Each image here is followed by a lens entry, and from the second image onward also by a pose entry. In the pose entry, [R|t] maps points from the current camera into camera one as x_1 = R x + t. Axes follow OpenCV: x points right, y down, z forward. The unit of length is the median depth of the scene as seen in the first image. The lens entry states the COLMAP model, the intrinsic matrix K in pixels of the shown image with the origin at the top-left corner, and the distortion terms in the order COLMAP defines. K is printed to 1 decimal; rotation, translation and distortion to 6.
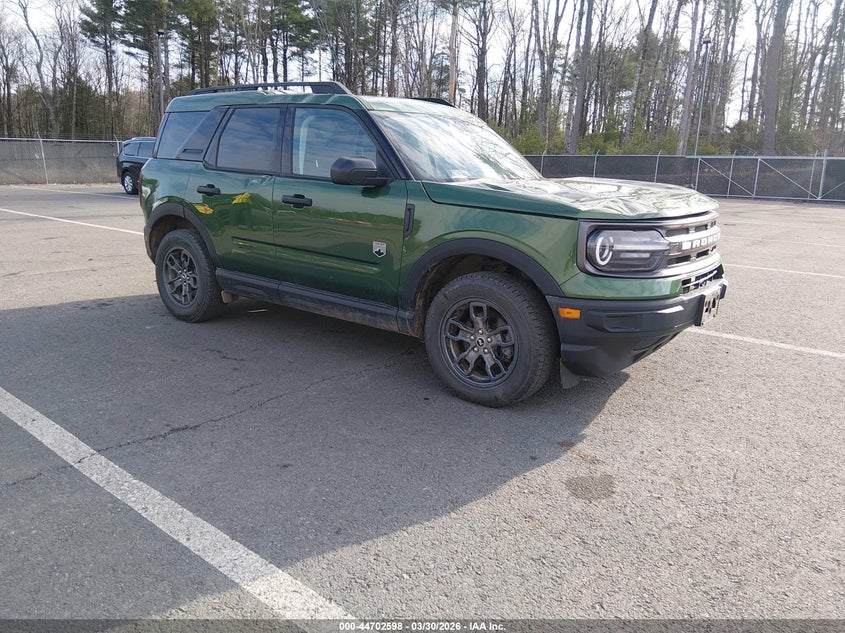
lens RADIAL K [[679.8, 0, 422.5], [0, 679.8, 316.5], [0, 0, 1]] dist [0.003960, 0.001322]
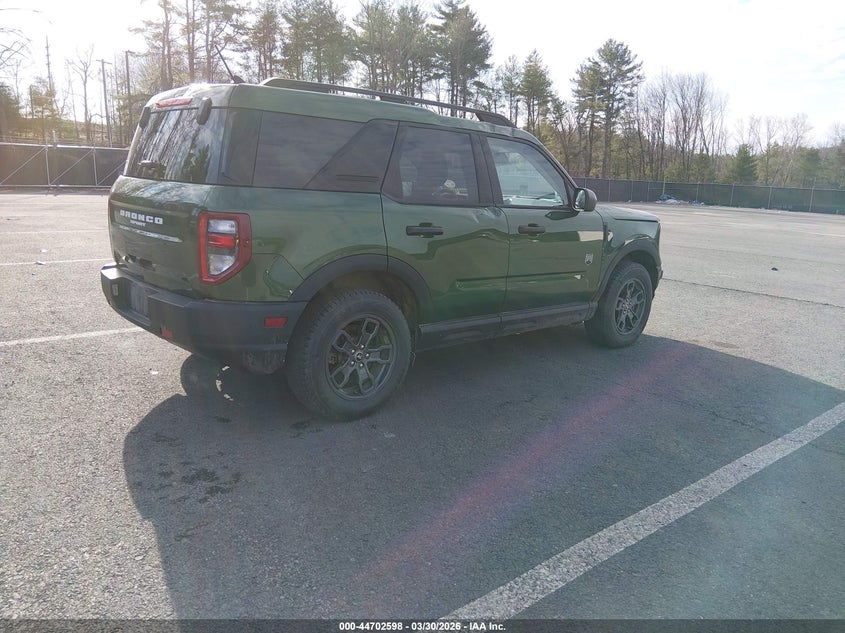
lens RADIAL K [[679.8, 0, 422.5], [0, 679.8, 316.5], [0, 0, 1]] dist [0.003960, 0.001322]
pose [[0.049018, -0.183503, 0.981796, -1.182434], [0.183399, 0.967918, 0.171753, -0.236574], [-0.981816, 0.171642, 0.081099, 1.055555]]
